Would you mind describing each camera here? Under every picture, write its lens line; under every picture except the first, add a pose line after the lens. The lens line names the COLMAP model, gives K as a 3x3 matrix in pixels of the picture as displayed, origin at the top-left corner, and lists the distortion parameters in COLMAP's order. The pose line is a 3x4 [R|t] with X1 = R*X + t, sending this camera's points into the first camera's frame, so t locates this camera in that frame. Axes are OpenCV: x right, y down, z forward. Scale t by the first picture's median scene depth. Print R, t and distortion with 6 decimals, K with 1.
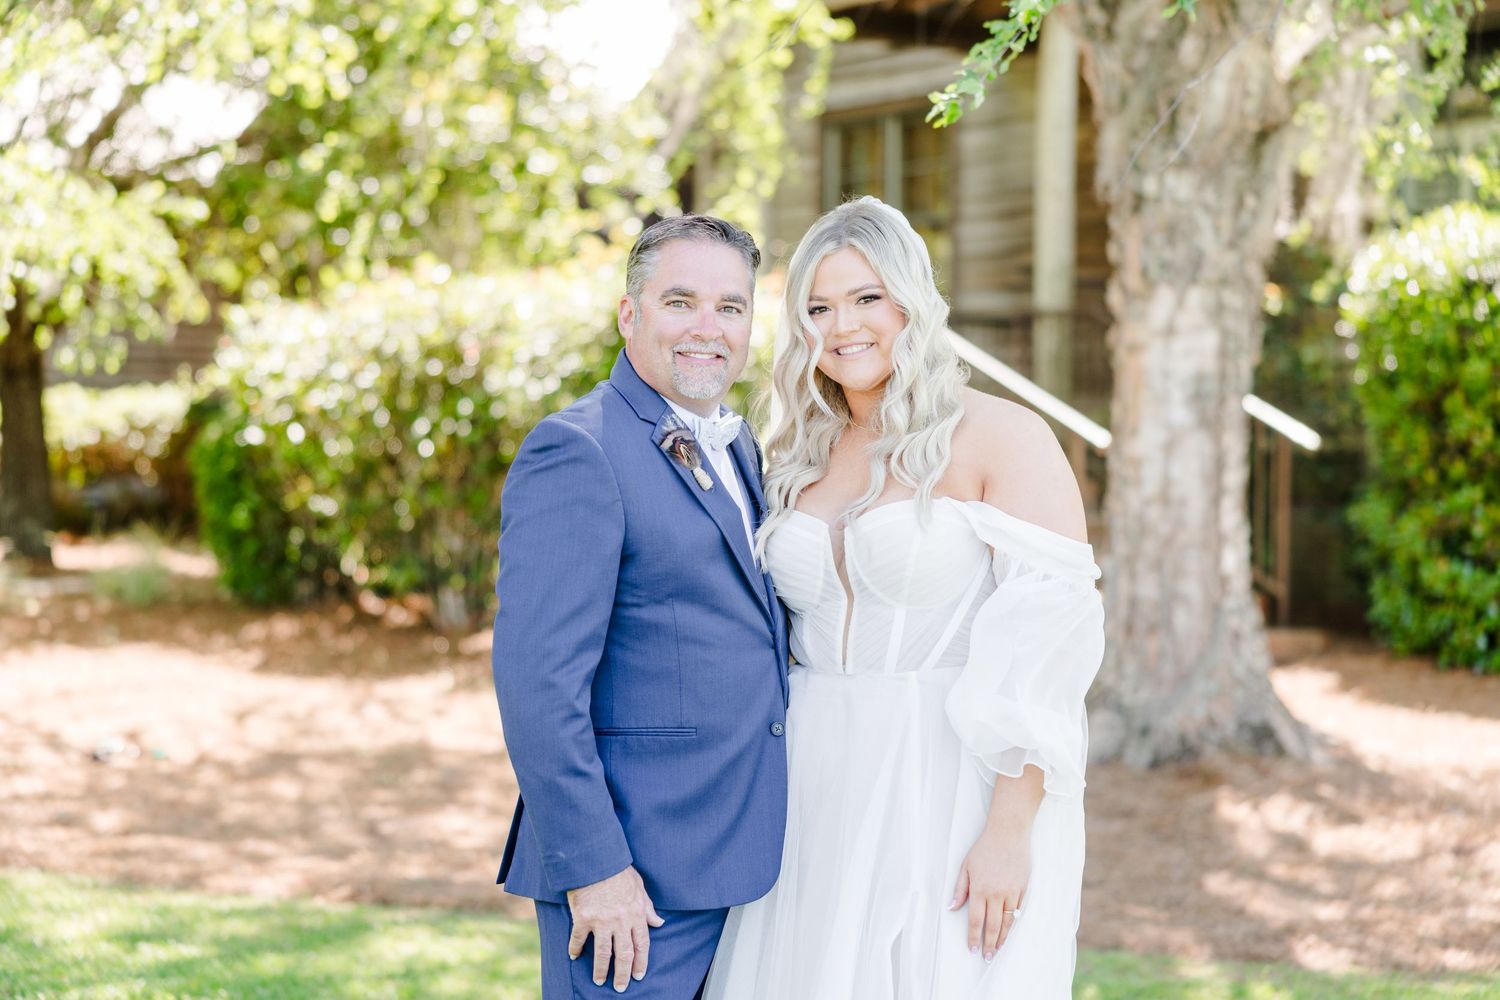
lens RADIAL K [[2992.8, 0, 702.0], [0, 2992.8, 486.5], [0, 0, 1]] dist [0.007712, 0.000000]
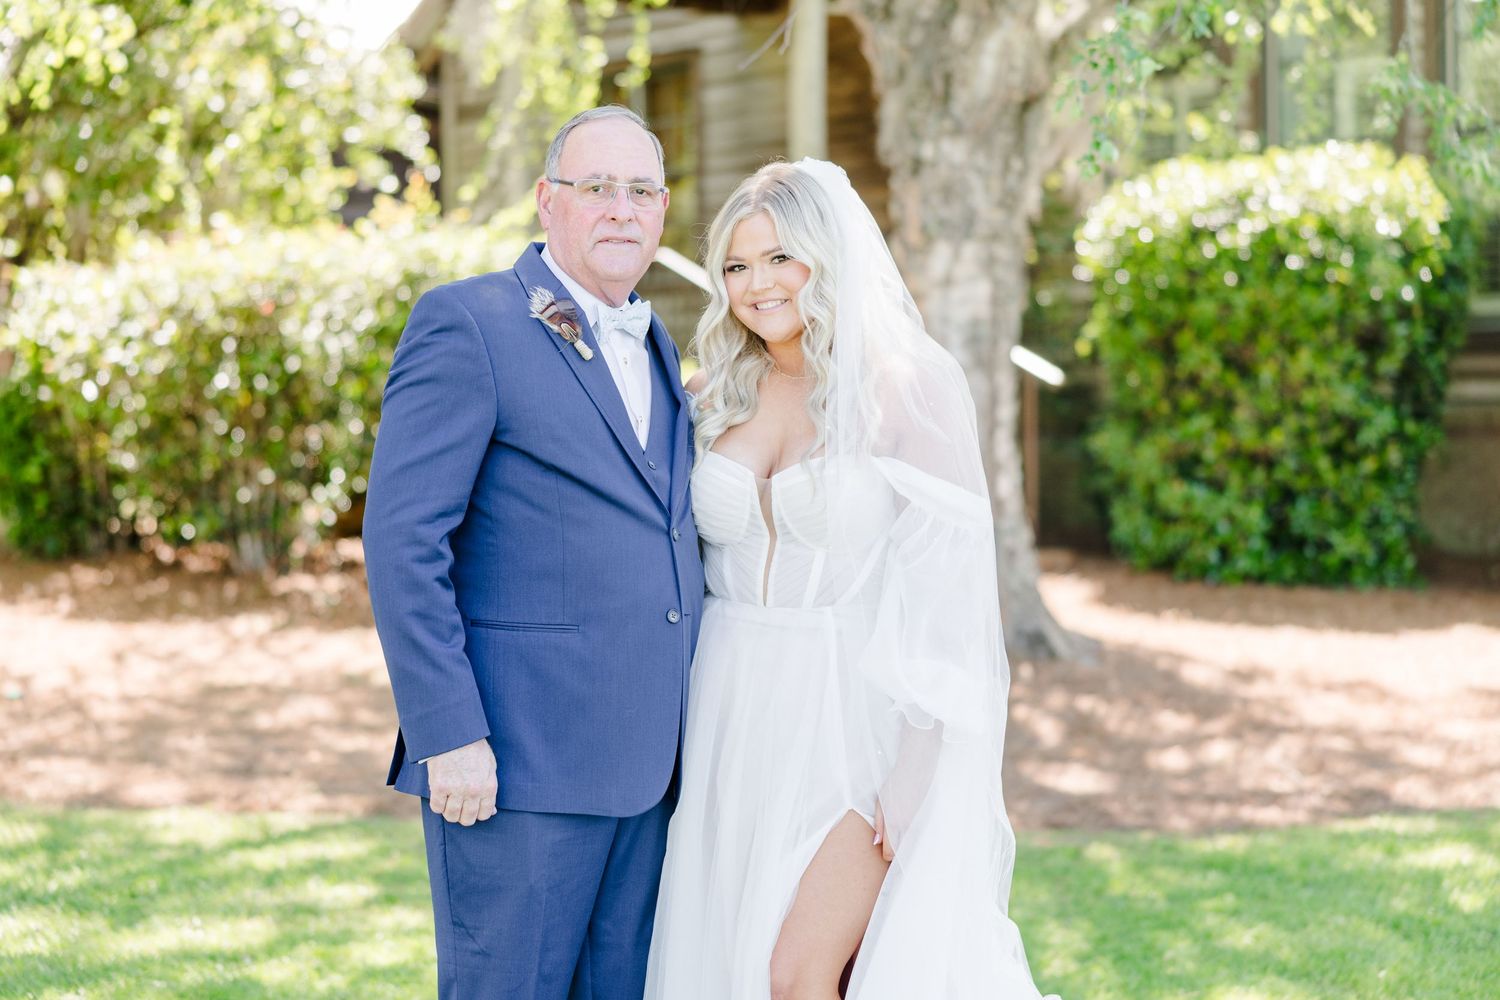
lens RADIAL K [[2992.8, 0, 746.6], [0, 2992.8, 503.9], [0, 0, 1]] dist [0.007712, 0.000000]
pose [[0.993109, -0.026696, 0.114113, -0.037355], [0.023893, 0.999380, 0.025864, 0.000141], [-0.114733, -0.022960, 0.993131, -0.078476]]
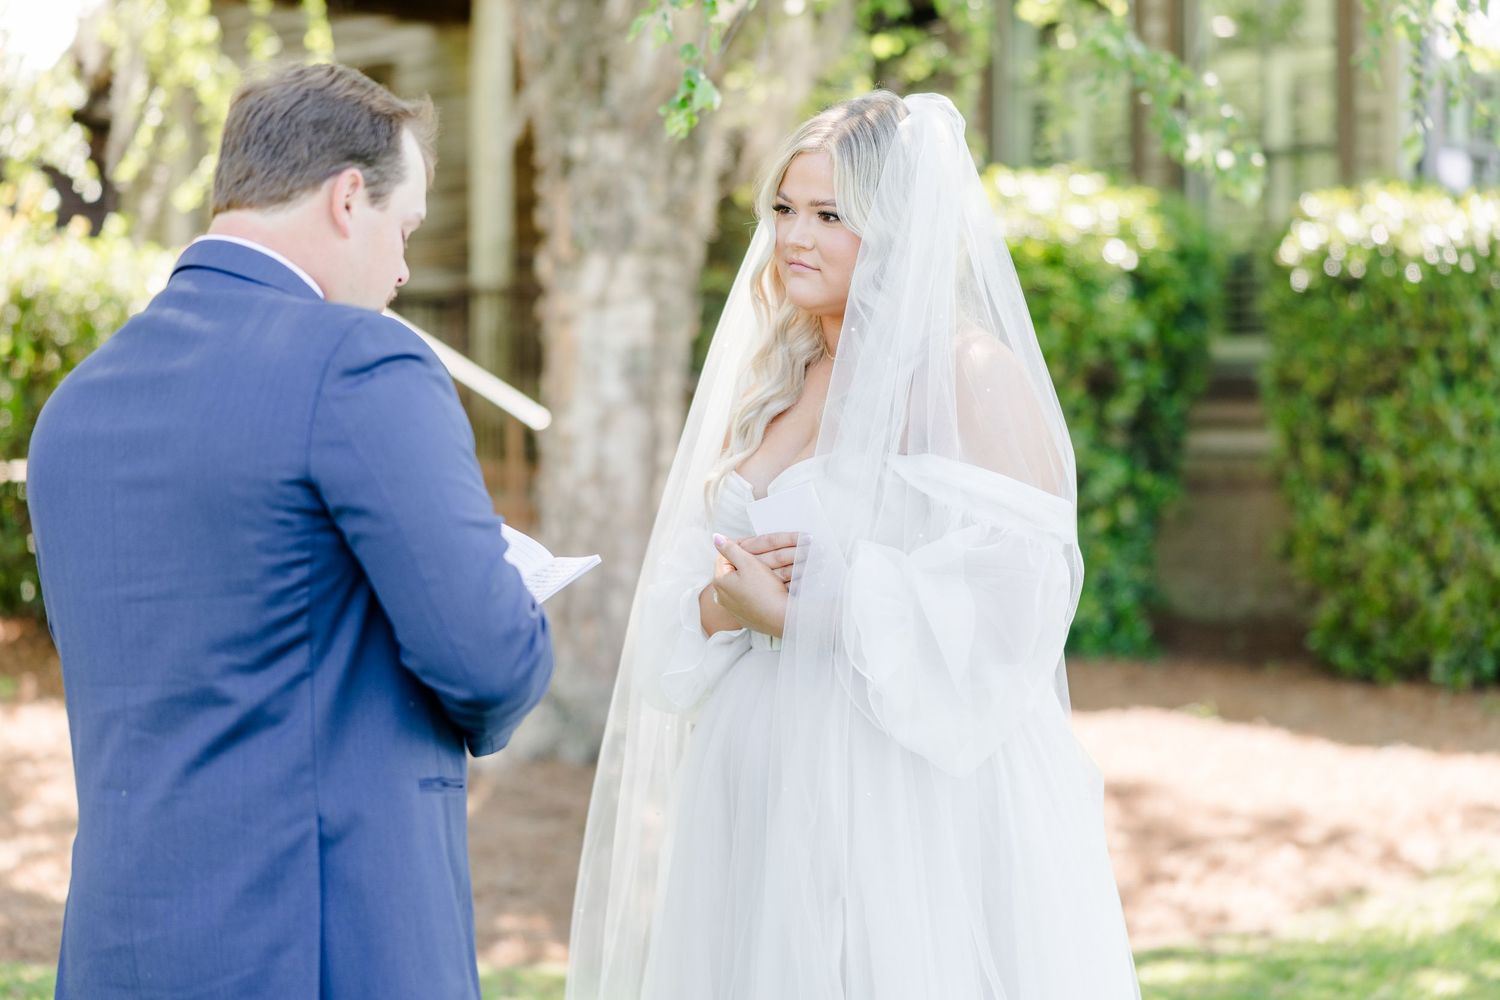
lens RADIAL K [[2992.8, 0, 764.3], [0, 2992.8, 495.9], [0, 0, 1]] dist [0.007712, 0.000000]
pose [[0.980028, -0.014252, 0.198350, 0.014129], [0.013016, 0.999887, 0.007538, 0.002424], [-0.198435, -0.004806, 0.980102, 0.048207]]
